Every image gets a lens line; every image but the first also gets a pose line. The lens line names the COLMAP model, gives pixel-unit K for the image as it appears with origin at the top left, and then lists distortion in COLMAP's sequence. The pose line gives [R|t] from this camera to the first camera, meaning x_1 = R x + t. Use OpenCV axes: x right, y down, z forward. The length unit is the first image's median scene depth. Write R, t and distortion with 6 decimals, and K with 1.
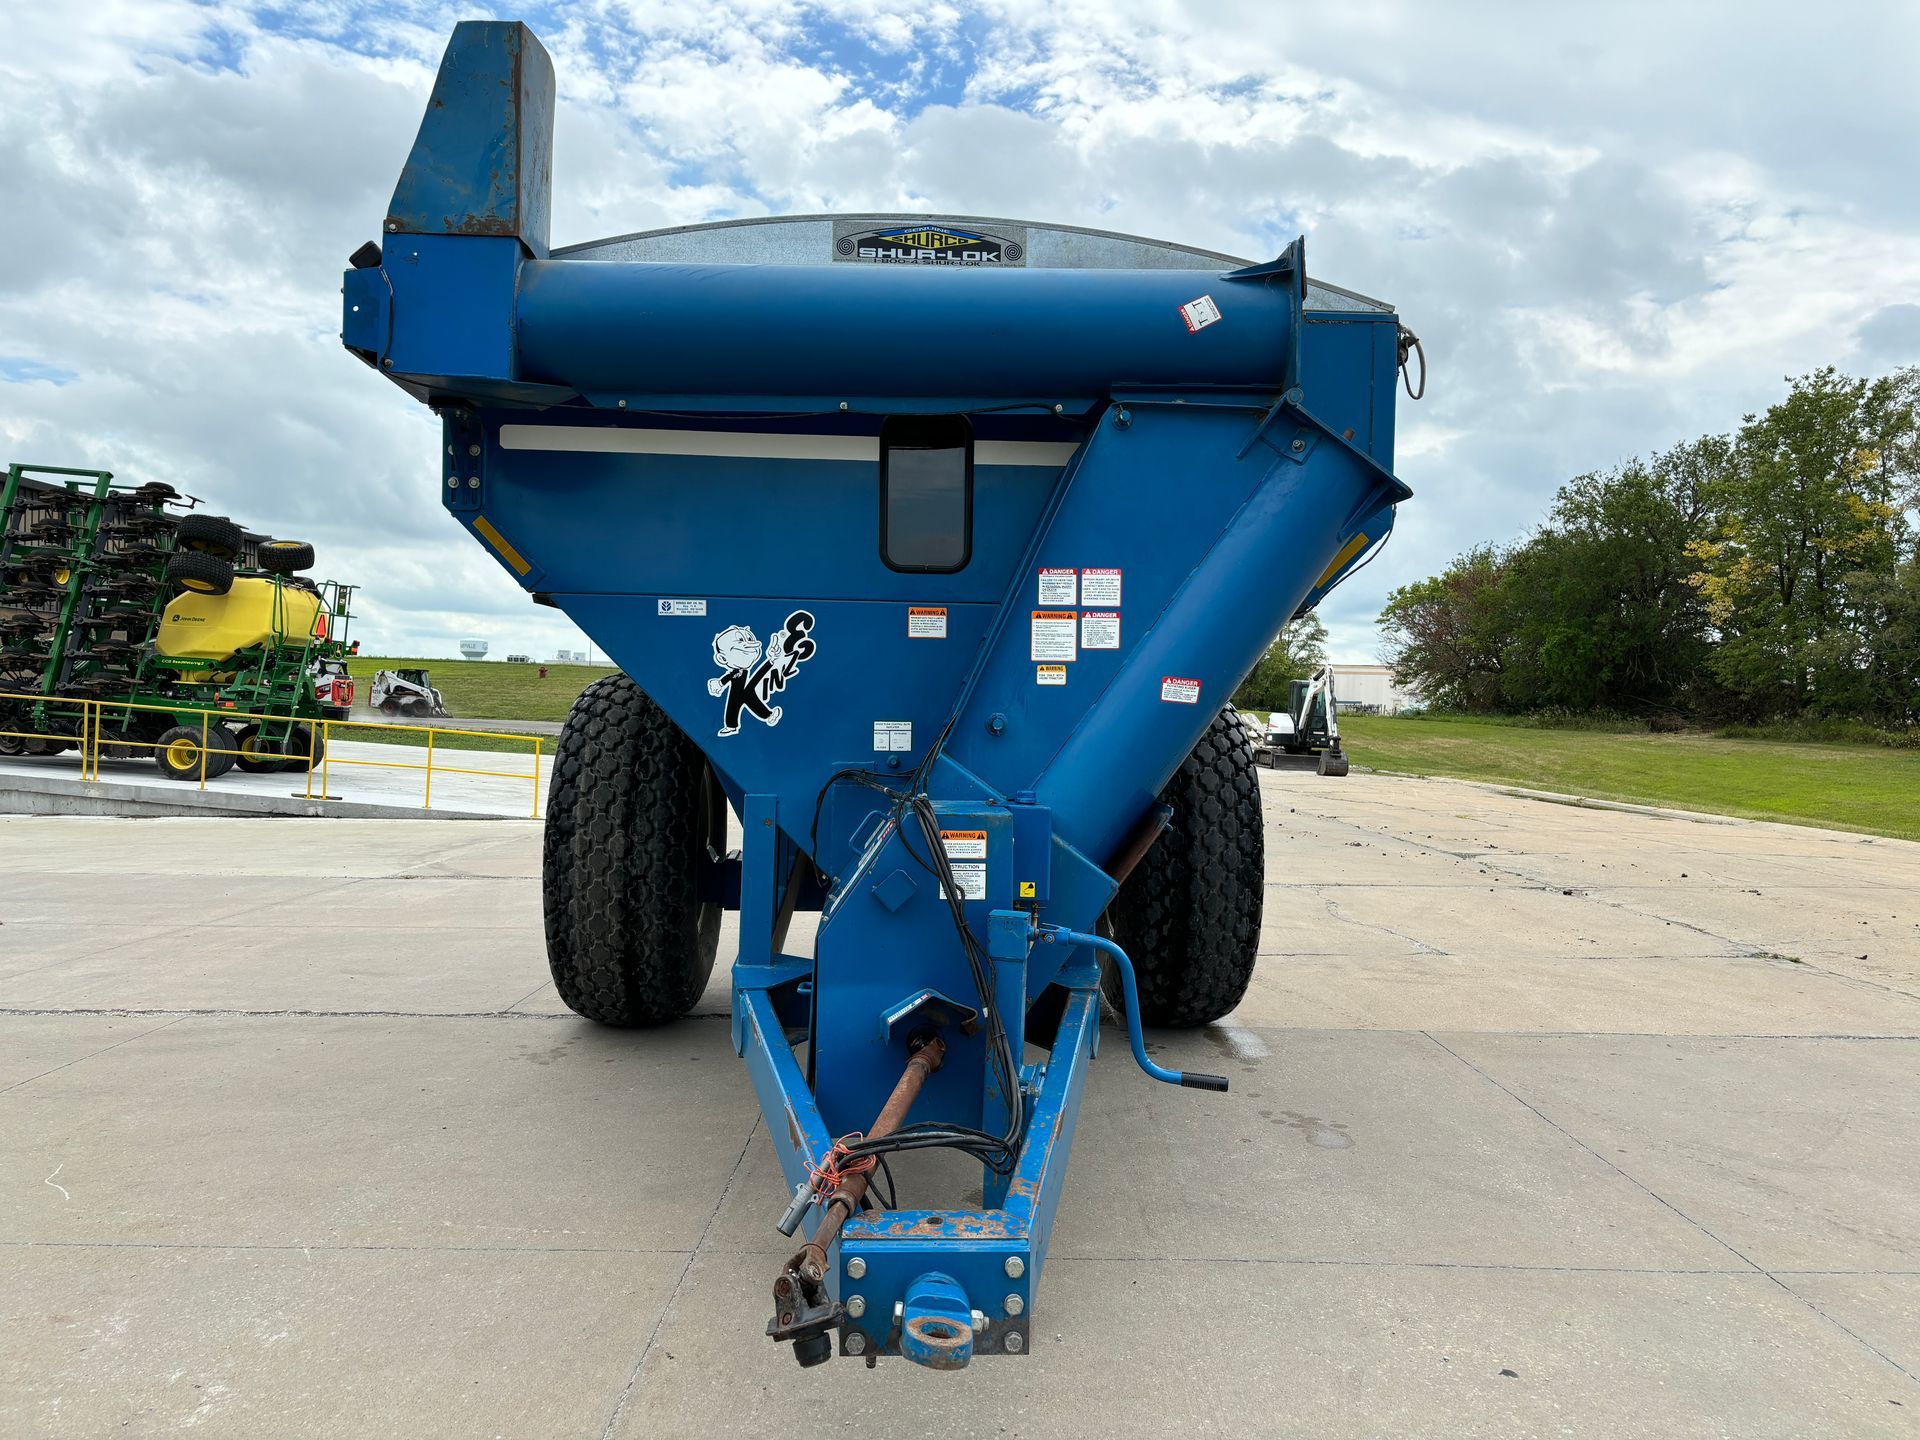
lens RADIAL K [[1435.0, 0, 970.3], [0, 1435.0, 721.8], [0, 0, 1]] dist [0.049254, -0.059416]
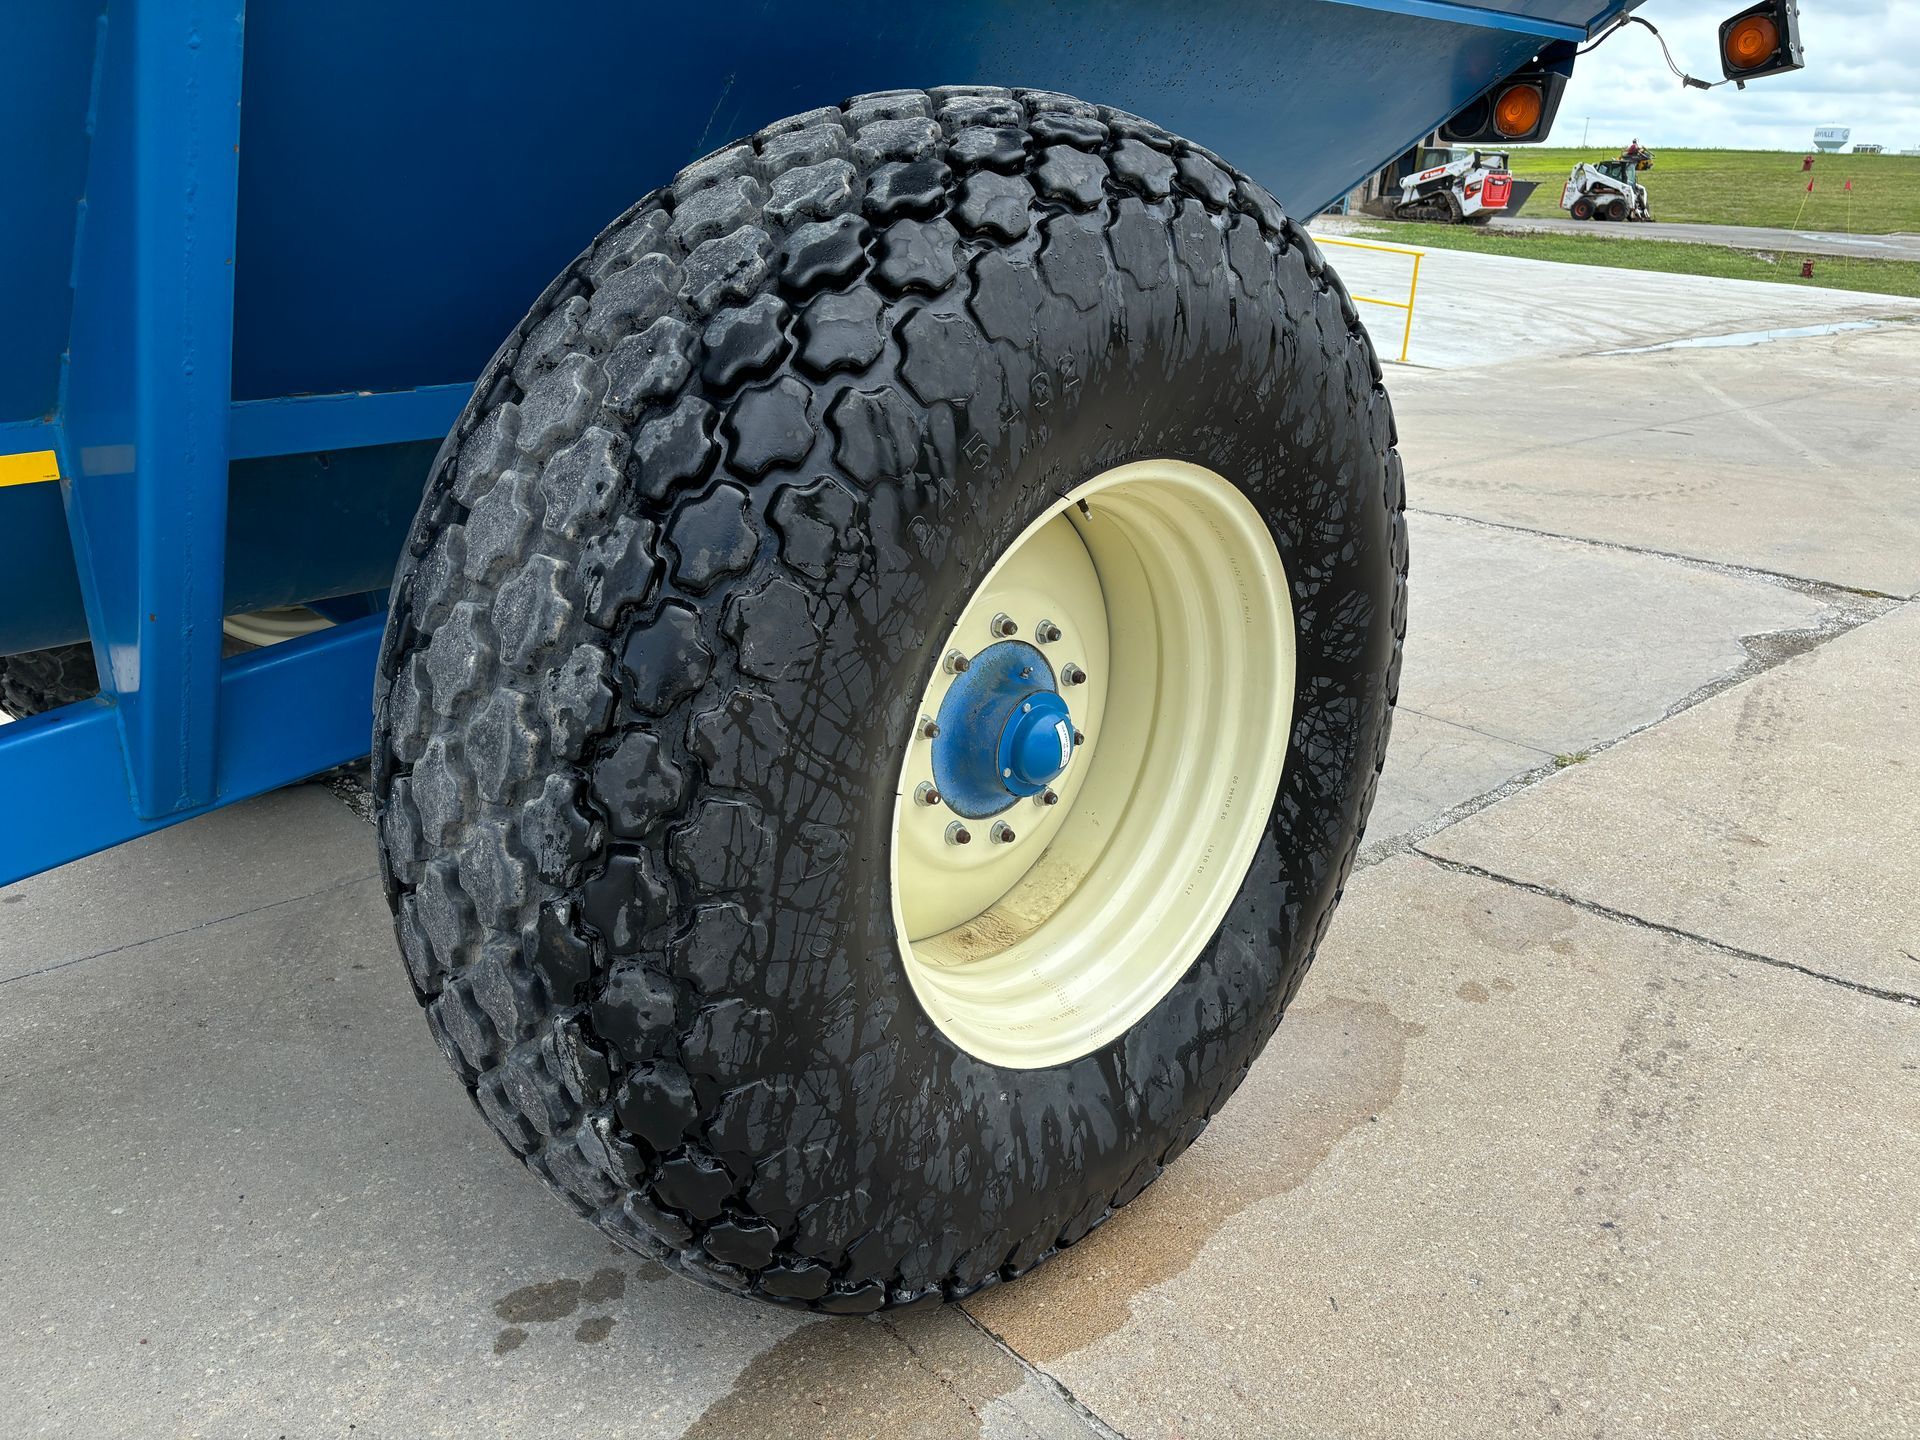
lens RADIAL K [[1424.1, 0, 951.4], [0, 1424.1, 727.8], [0, 0, 1]] dist [0.091107, -0.107636]
pose [[0.664502, 0.254881, -0.702476, 0.549209], [-0.011266, 0.943346, 0.331619, -0.010285], [0.747202, -0.212447, 0.629727, 1.290214]]
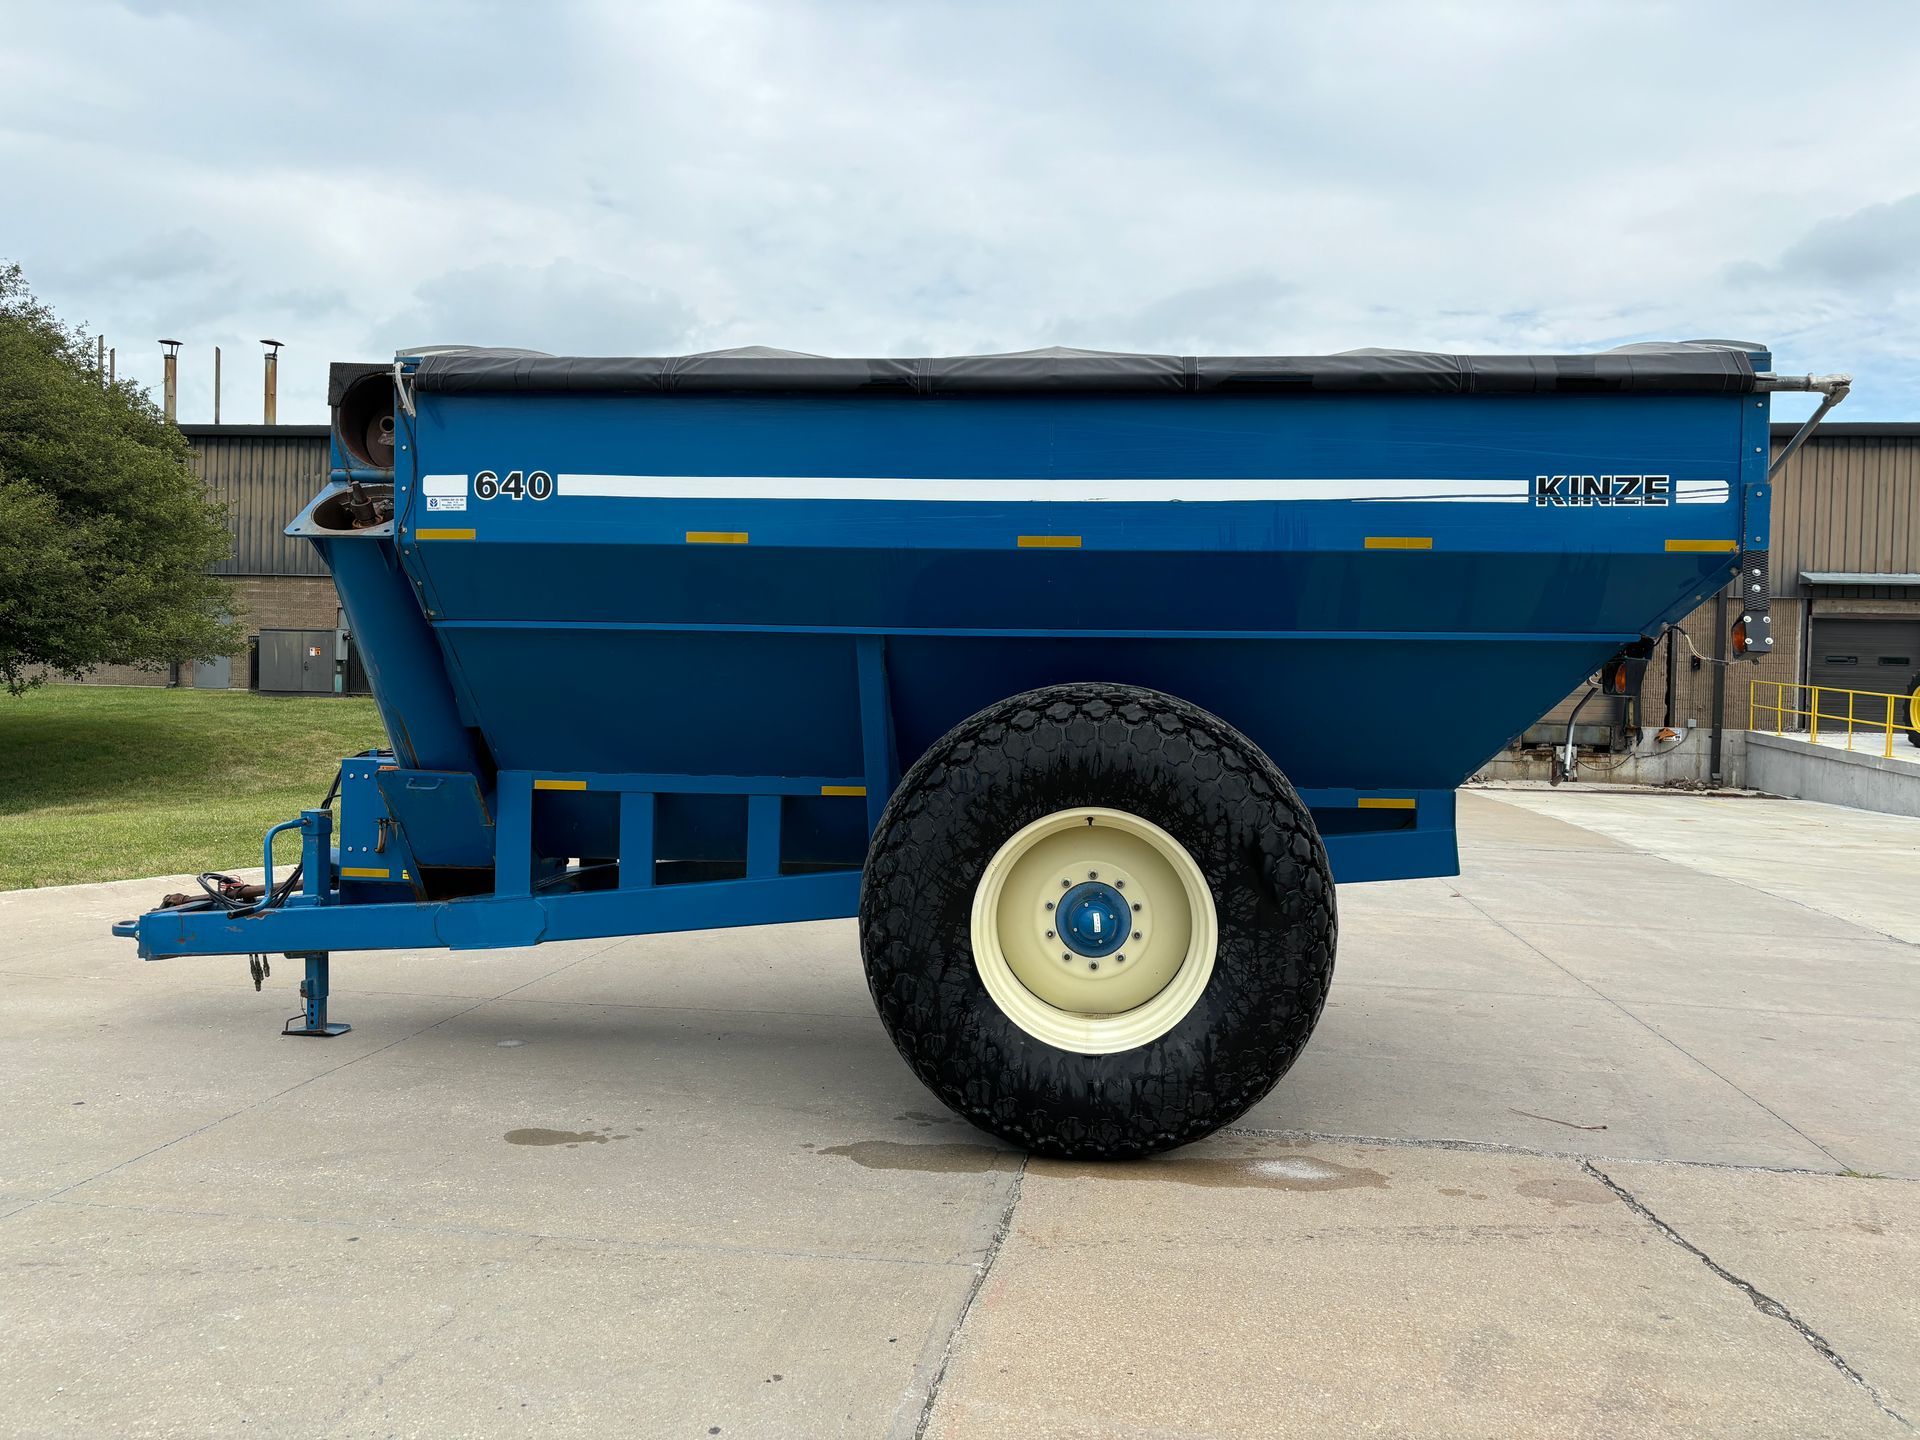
lens RADIAL K [[1453.1, 0, 969.1], [0, 1453.1, 697.0], [0, 0, 1]] dist [0.054780, -0.062677]
pose [[-0.138954, -0.011226, -0.990235, 1.402826], [-0.035967, 0.999333, -0.006282, -0.022914], [0.989646, 0.034743, -0.139265, 1.651266]]
